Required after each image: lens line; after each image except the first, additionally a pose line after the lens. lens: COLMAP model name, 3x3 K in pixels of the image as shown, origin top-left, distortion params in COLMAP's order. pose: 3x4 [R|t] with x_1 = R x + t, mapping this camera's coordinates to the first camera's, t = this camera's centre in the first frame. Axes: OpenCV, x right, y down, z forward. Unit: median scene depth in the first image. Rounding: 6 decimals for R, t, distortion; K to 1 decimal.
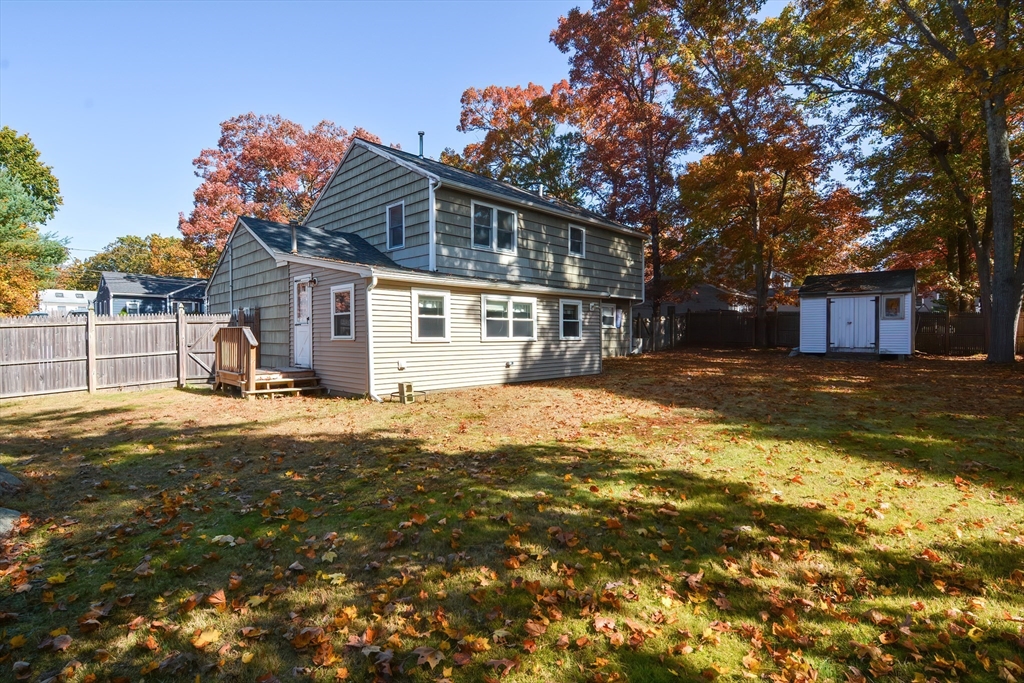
lens RADIAL K [[506.0, 0, 510.4], [0, 506.0, 343.3], [0, 0, 1]] dist [-0.009539, -0.006594]
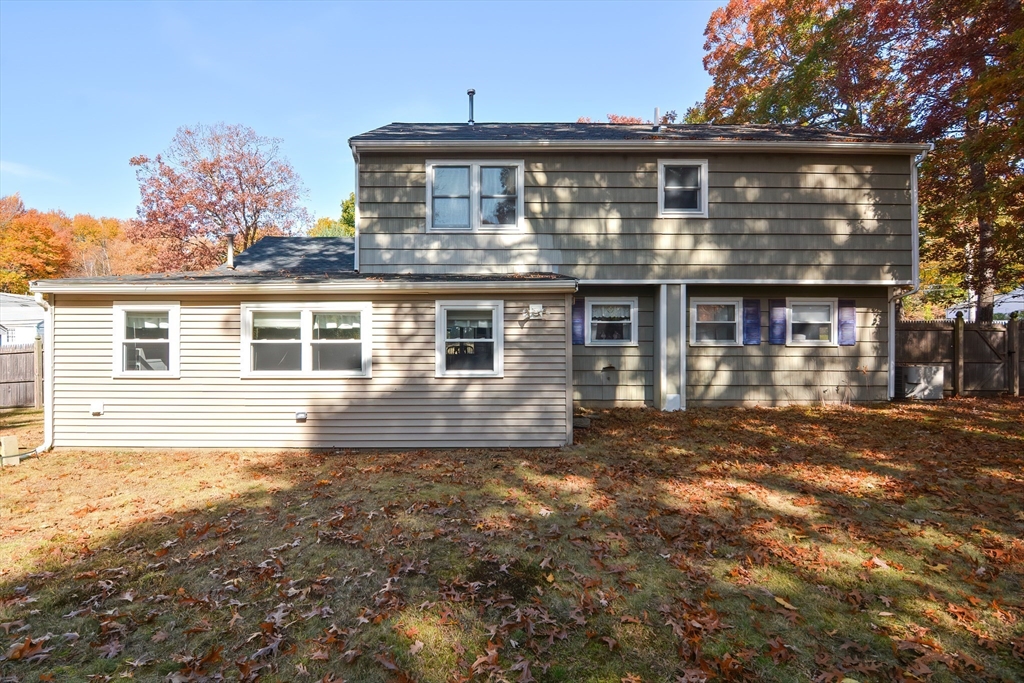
lens RADIAL K [[506.0, 0, 493.4], [0, 506.0, 344.3], [0, 0, 1]] dist [-0.009539, -0.006594]
pose [[0.704712, -0.002606, -0.709489, 0.481302], [-0.009755, 0.999863, -0.013362, -0.031570], [0.709426, 0.016338, 0.704590, 0.614188]]
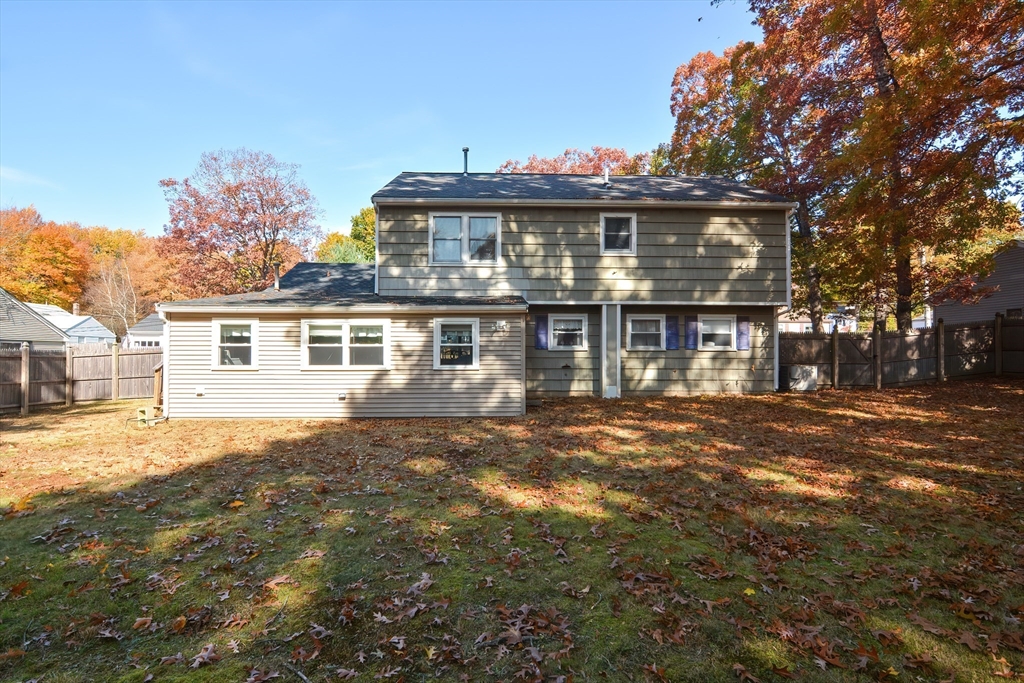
lens RADIAL K [[506.0, 0, 514.5], [0, 506.0, 347.5], [0, 0, 1]] dist [-0.009539, -0.006594]
pose [[0.724844, -0.009792, -0.688844, 0.682975], [-0.010729, 0.999617, -0.025499, -0.020109], [0.688830, 0.025873, 0.724461, 0.470716]]
